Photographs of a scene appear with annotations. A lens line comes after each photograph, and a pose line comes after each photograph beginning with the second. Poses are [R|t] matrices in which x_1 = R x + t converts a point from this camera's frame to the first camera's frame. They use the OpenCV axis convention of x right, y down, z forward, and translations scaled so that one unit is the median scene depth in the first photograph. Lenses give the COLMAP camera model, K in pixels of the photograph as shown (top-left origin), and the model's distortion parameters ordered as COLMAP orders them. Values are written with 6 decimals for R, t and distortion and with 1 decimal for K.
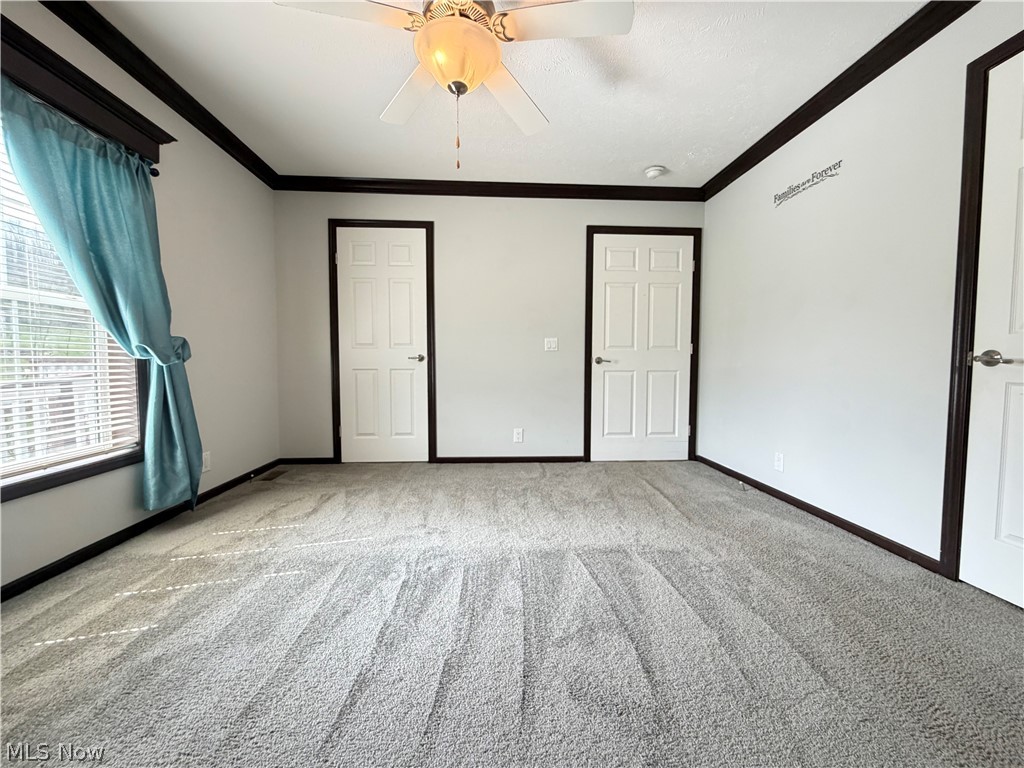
lens RADIAL K [[409.0, 0, 509.0], [0, 409.0, 386.0], [0, 0, 1]] dist [-0.000903, 0.000385]
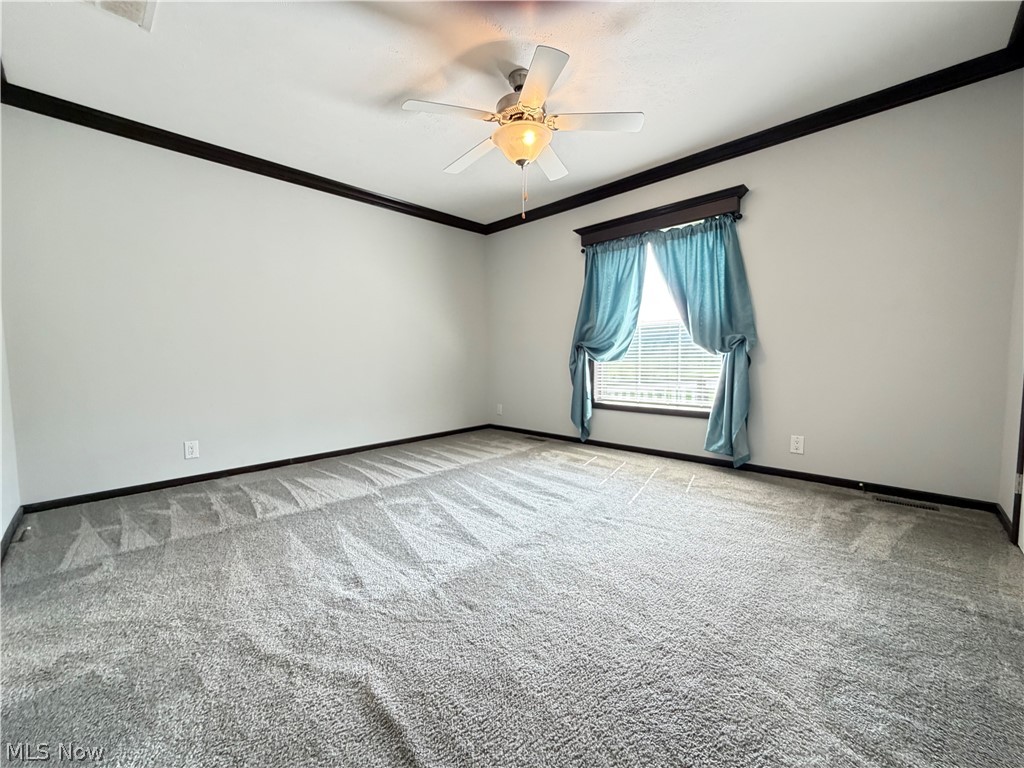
lens RADIAL K [[409.0, 0, 509.0], [0, 409.0, 386.0], [0, 0, 1]] dist [-0.000903, 0.000385]
pose [[-0.732543, 0.061343, -0.677951, 0.633503], [-0.023753, 0.993021, 0.115517, -0.088109], [0.680306, 0.100724, -0.725974, 1.427711]]
